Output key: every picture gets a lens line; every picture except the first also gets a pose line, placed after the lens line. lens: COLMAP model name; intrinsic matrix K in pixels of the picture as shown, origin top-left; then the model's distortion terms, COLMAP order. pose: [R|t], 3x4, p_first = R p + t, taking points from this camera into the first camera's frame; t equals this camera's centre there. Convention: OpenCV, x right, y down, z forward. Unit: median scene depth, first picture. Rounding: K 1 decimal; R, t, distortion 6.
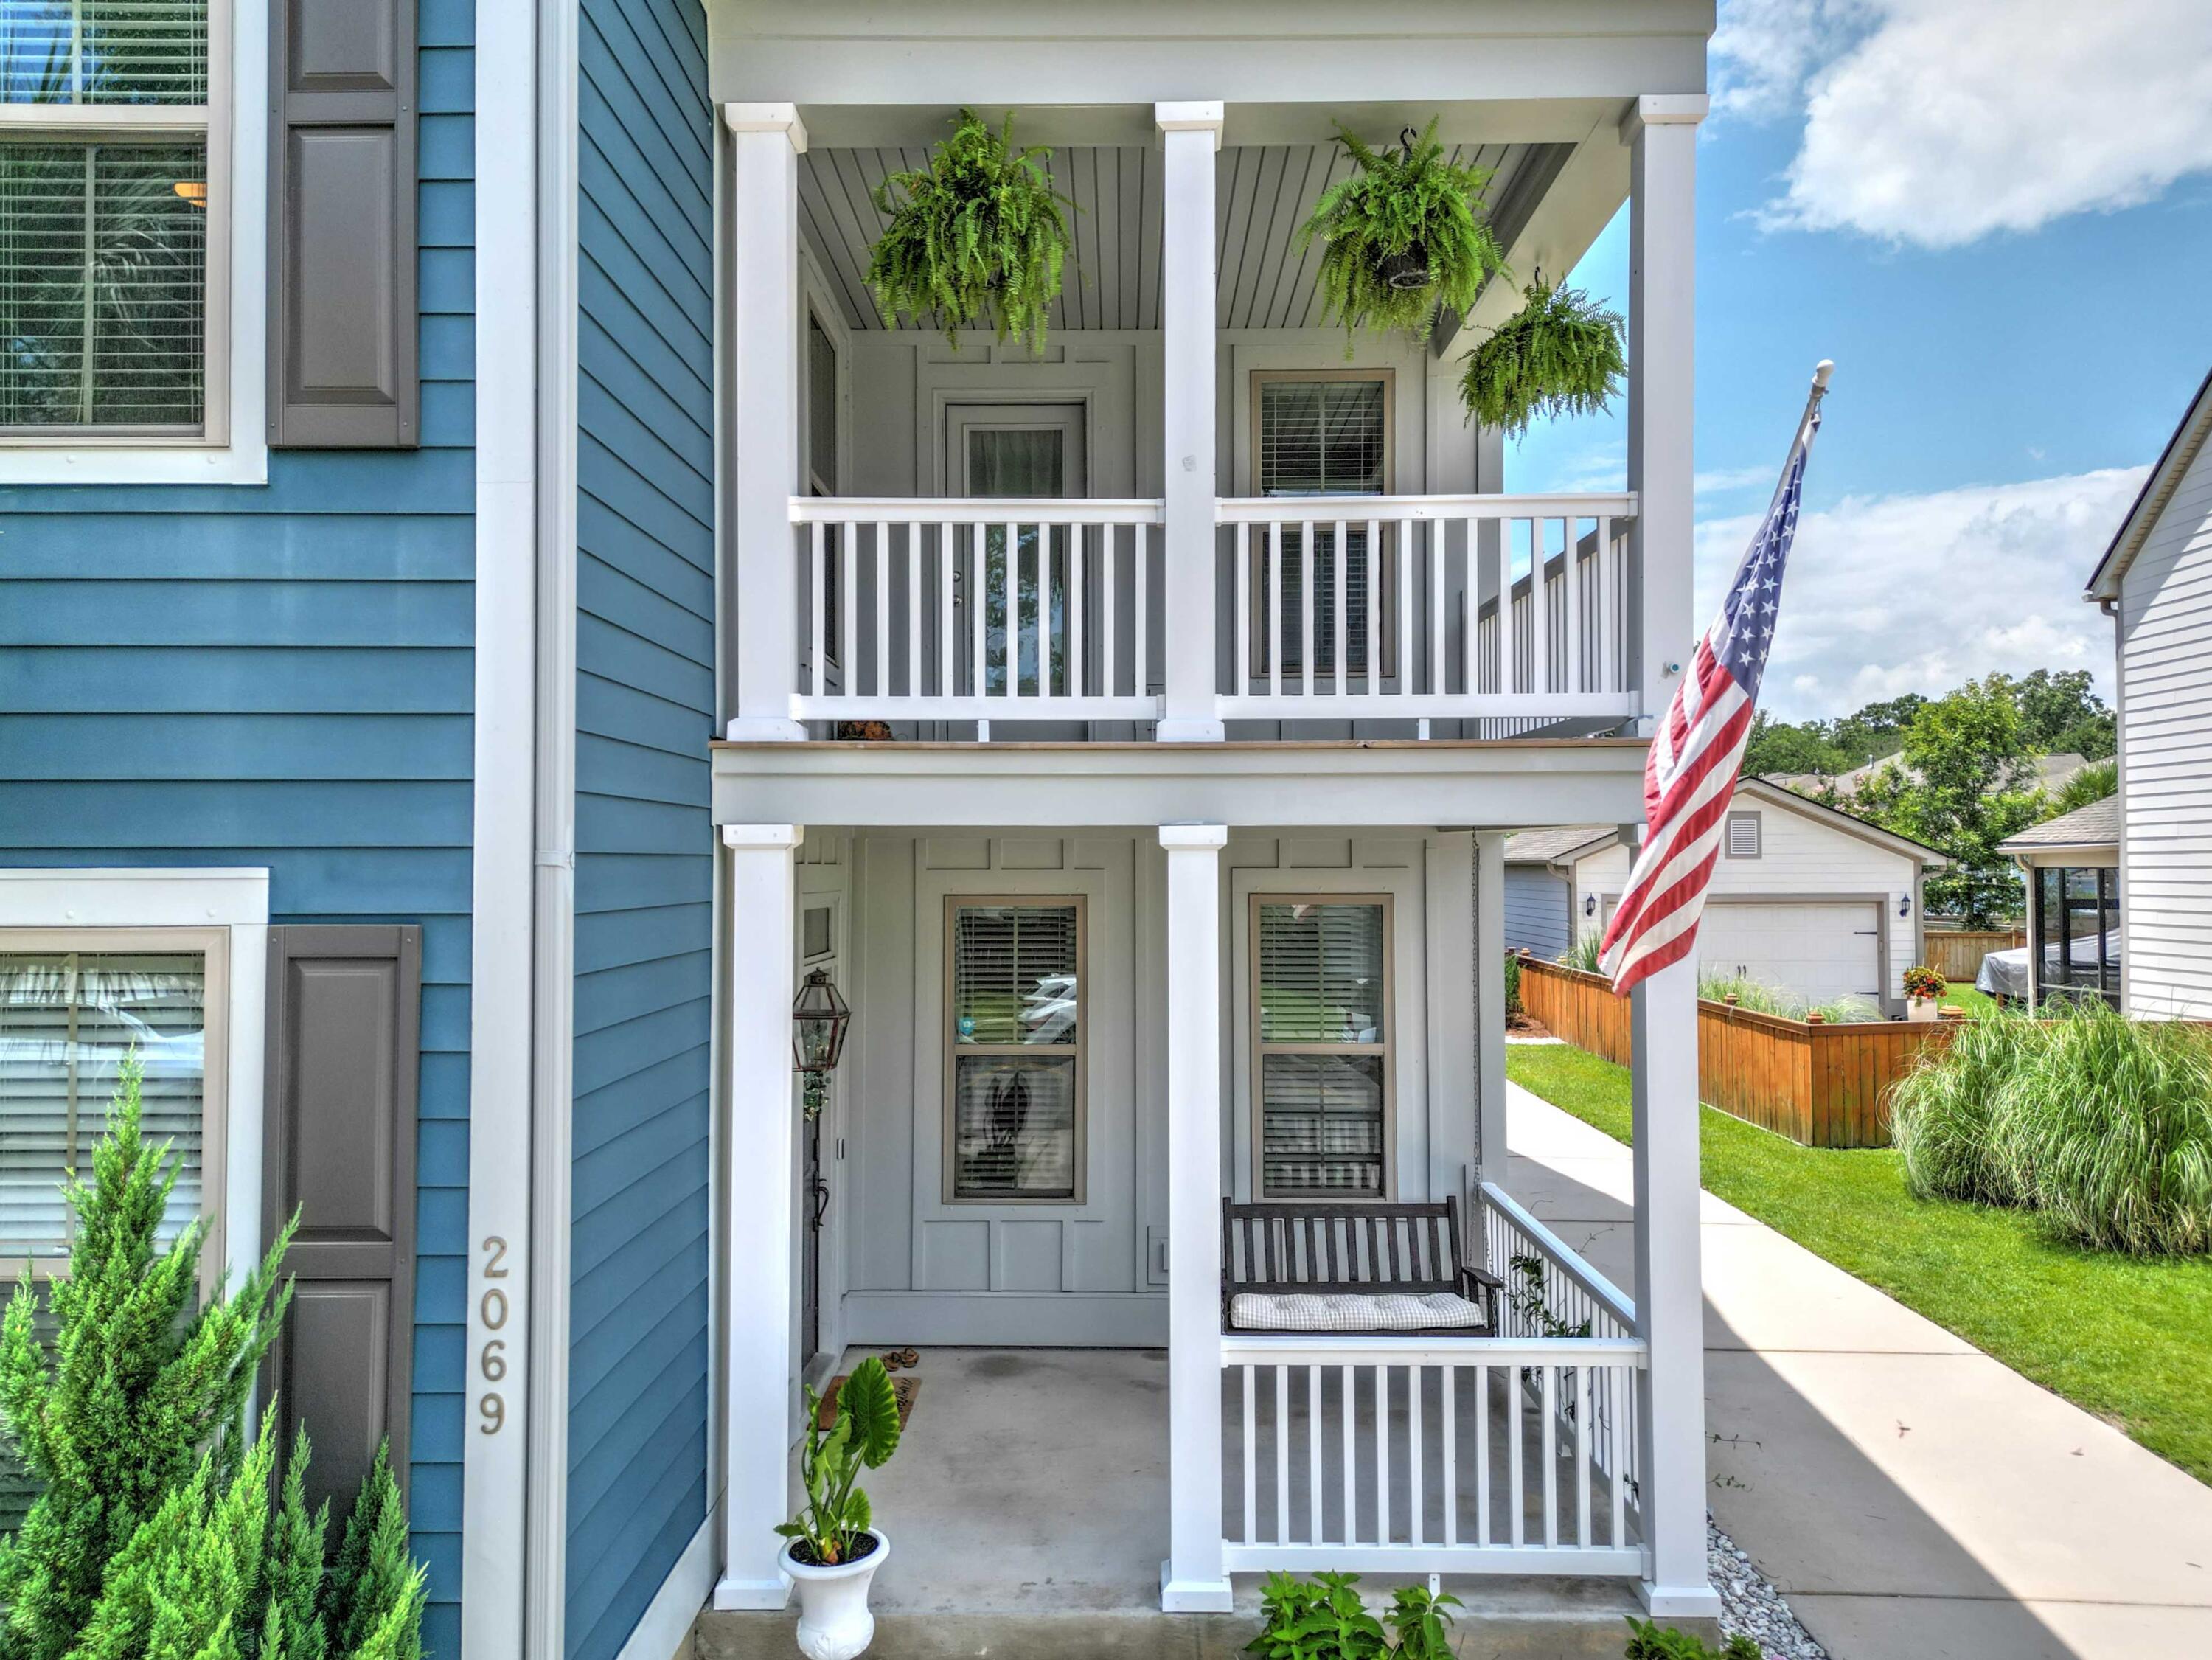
lens RADIAL K [[1597.0, 0, 1106.0], [0, 1597.0, 830.0], [0, 0, 1]] dist [0.087835, -0.082696]
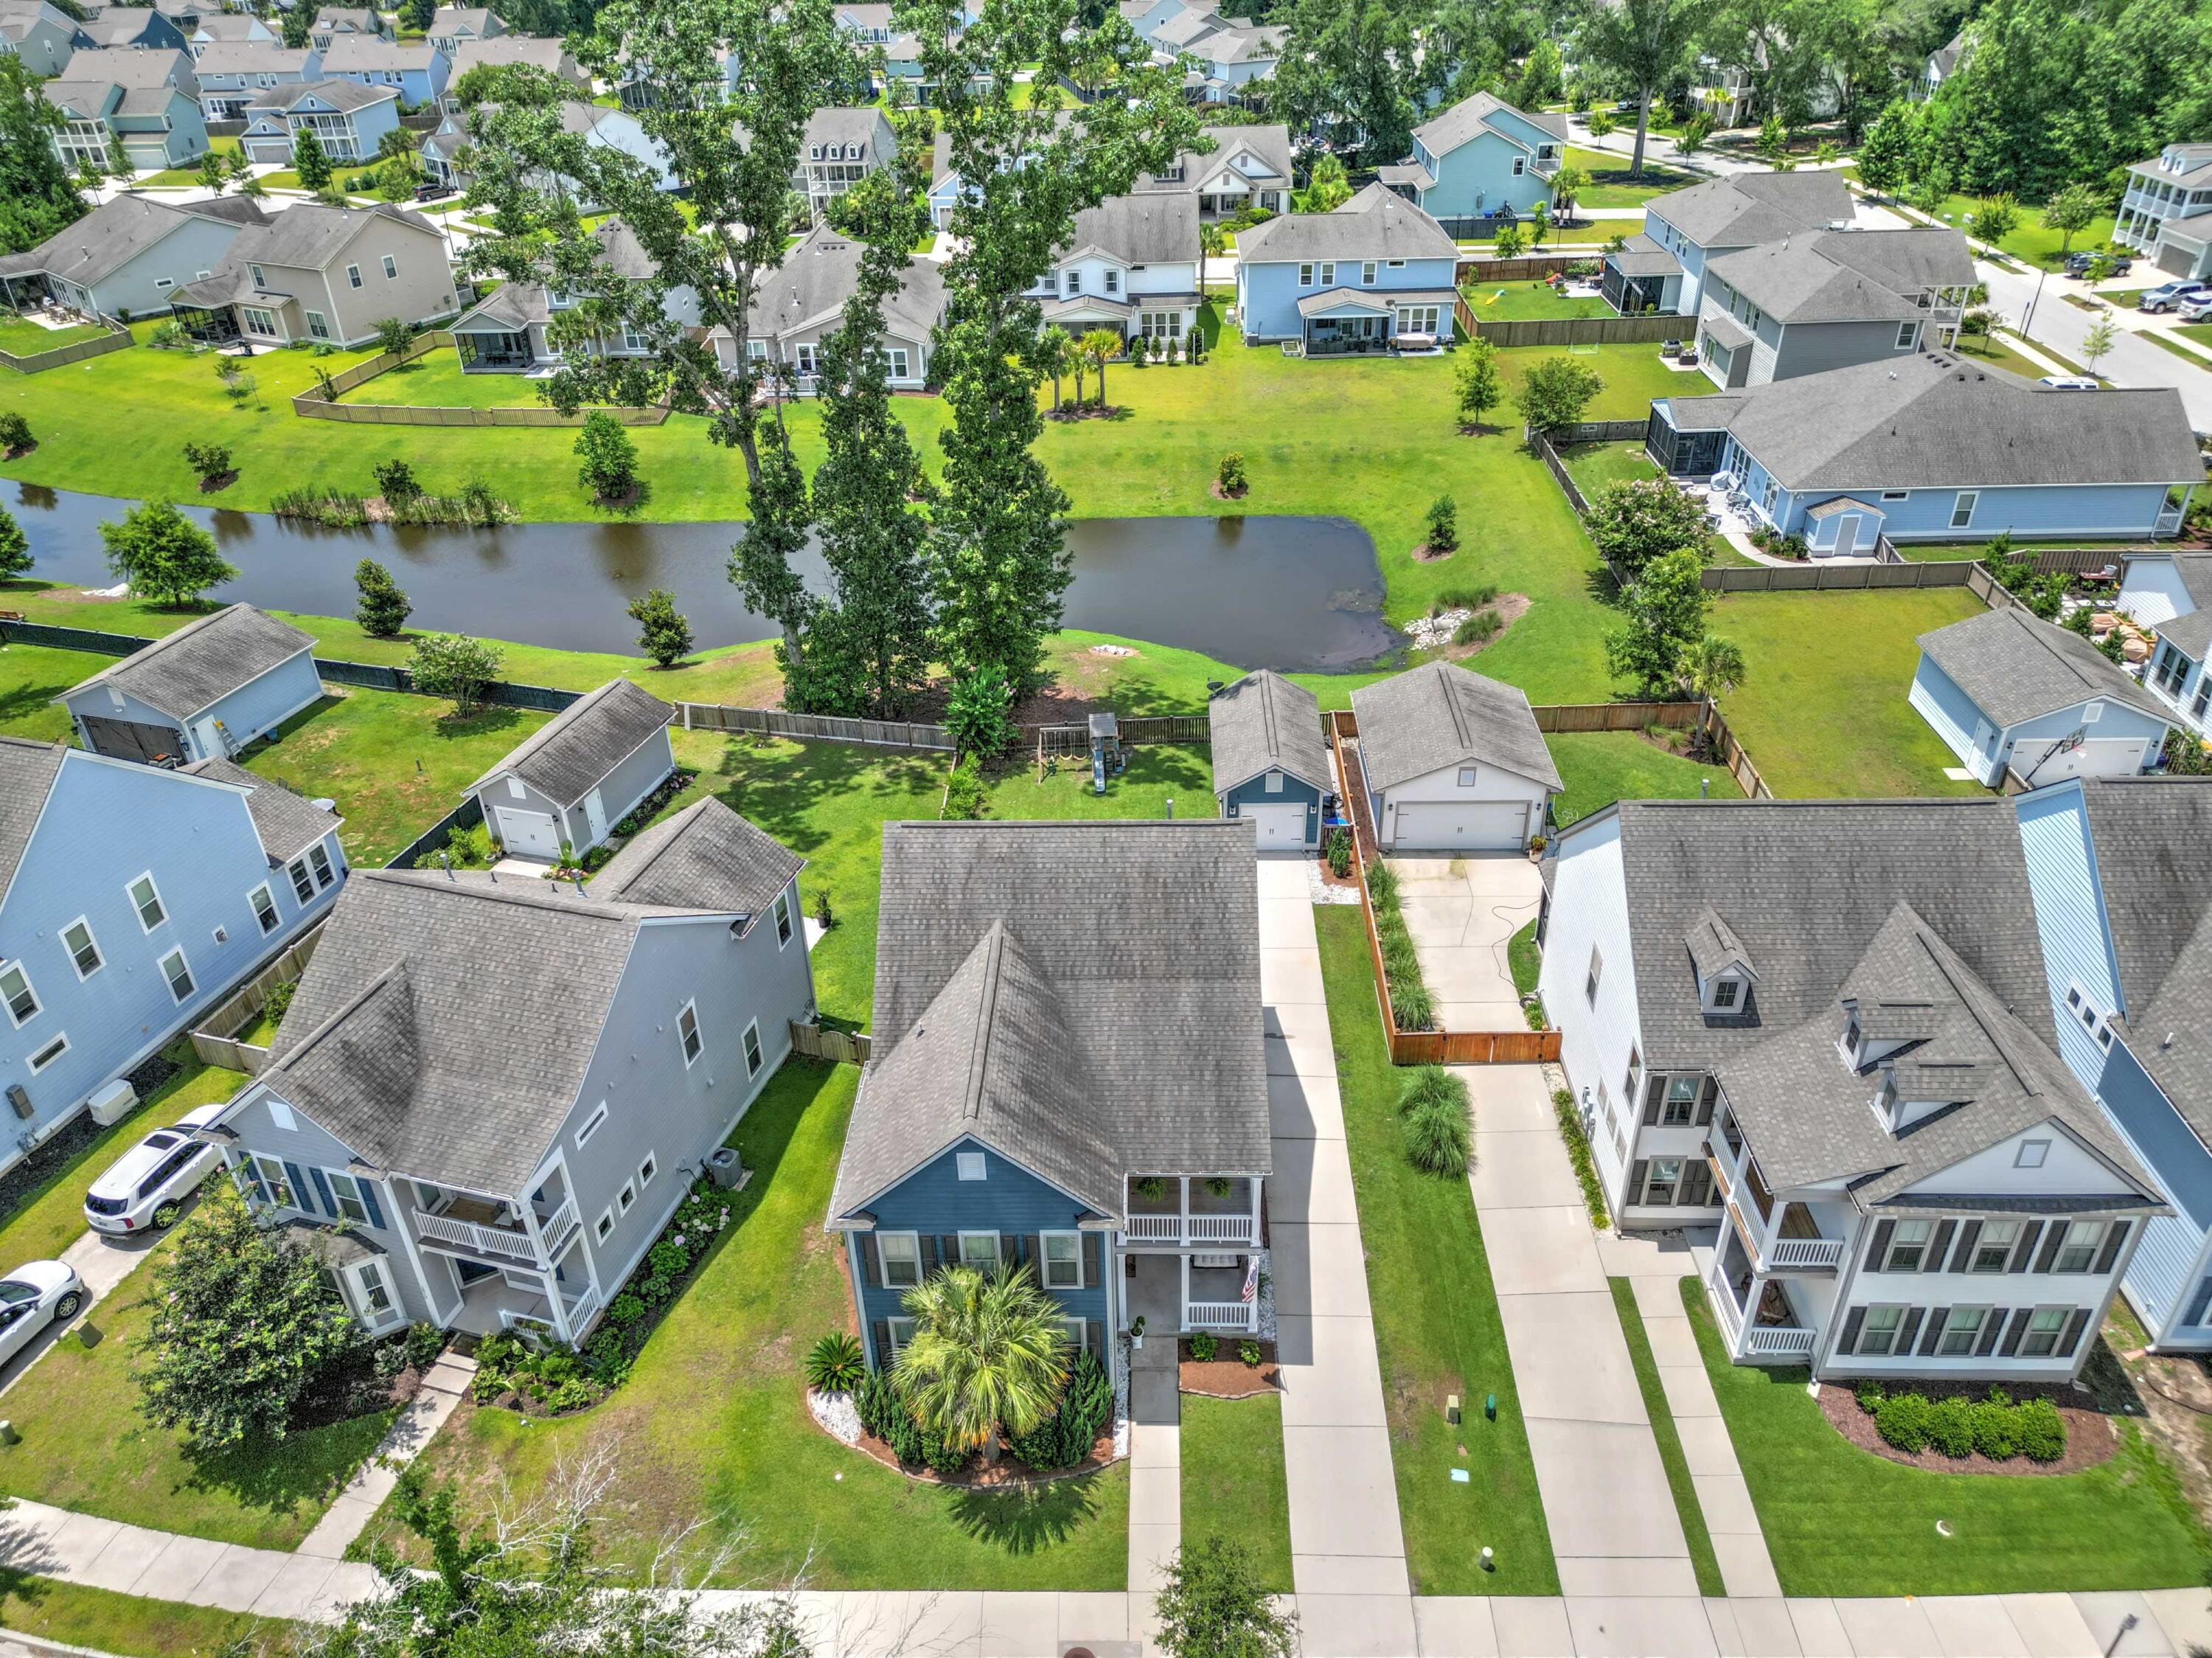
lens RADIAL K [[1596.7, 0, 1106.0], [0, 1596.7, 829.0], [0, 0, 1]] dist [0.087835, -0.082696]
pose [[0.999592, -0.010939, -0.026388, -0.078839], [0.023838, 0.828424, 0.559595, -5.214239], [0.015739, -0.559995, 0.828346, -3.561405]]
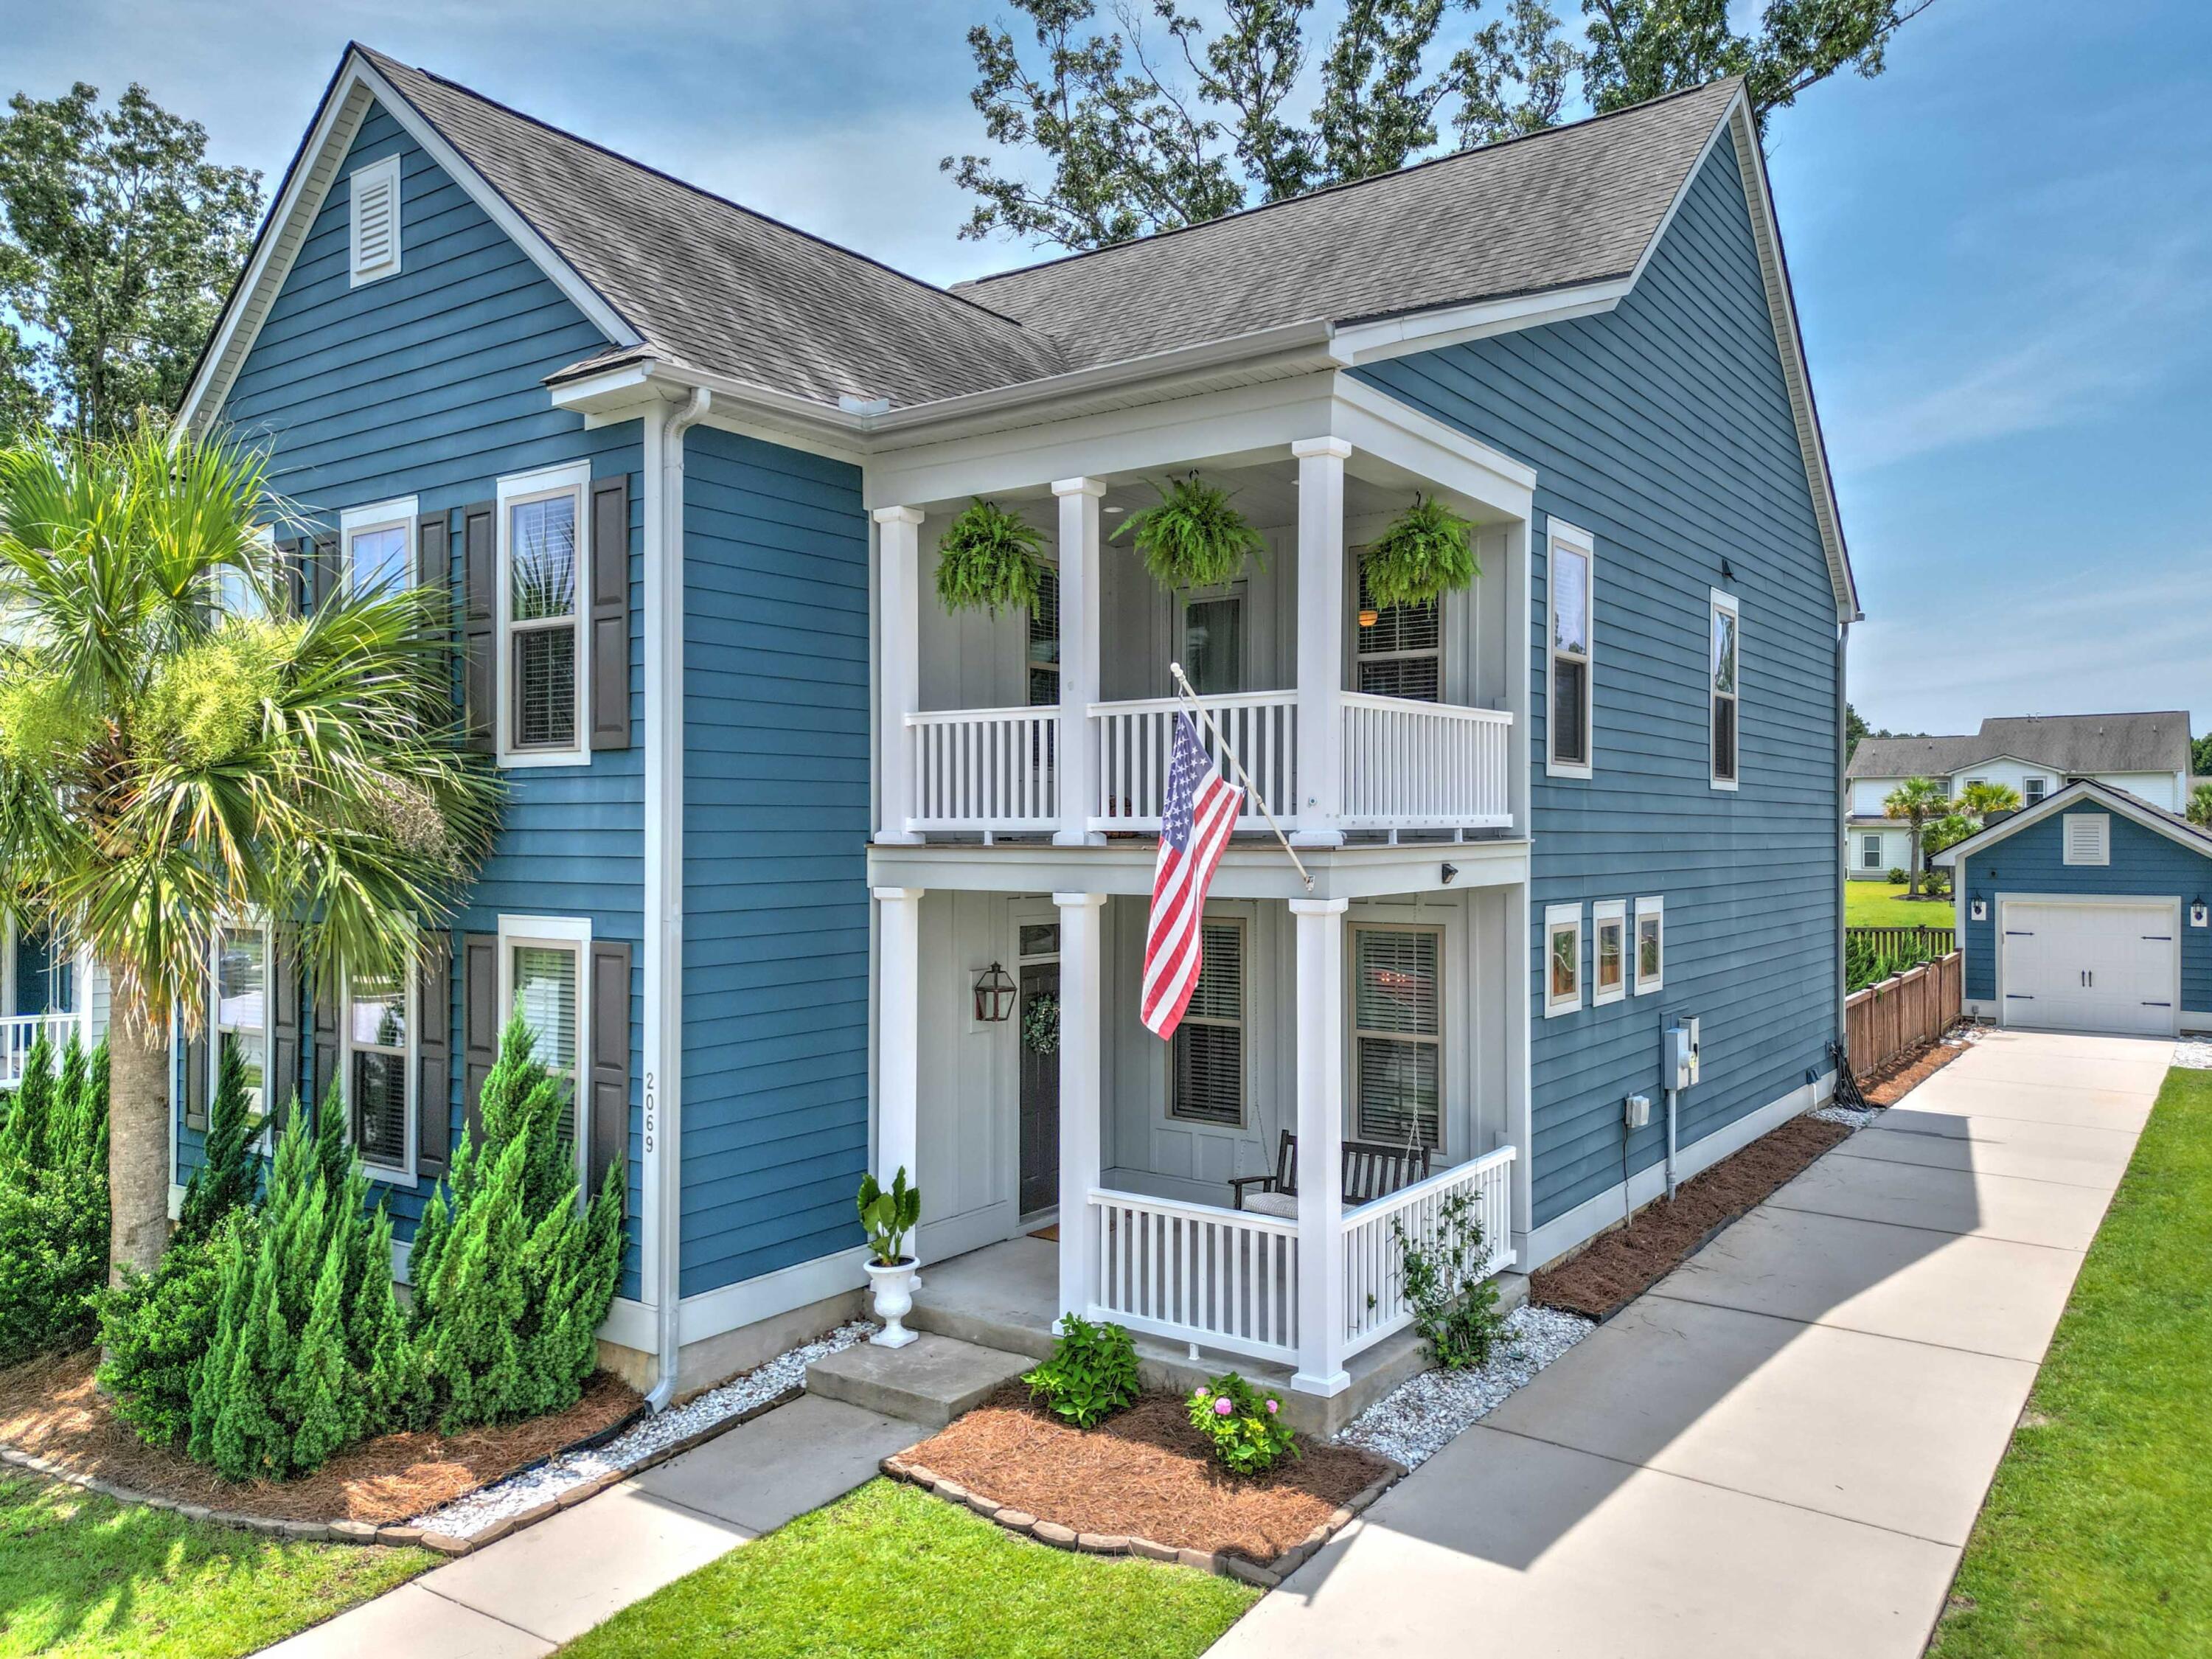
lens RADIAL K [[1596.9, 0, 1106.0], [0, 1596.9, 829.5], [0, 0, 1]] dist [0.087835, -0.082696]
pose [[0.816162, -0.000527, -0.577823, 1.075884], [0.013732, 0.999735, 0.018483, -0.102108], [0.577660, -0.023020, 0.815953, -0.389566]]
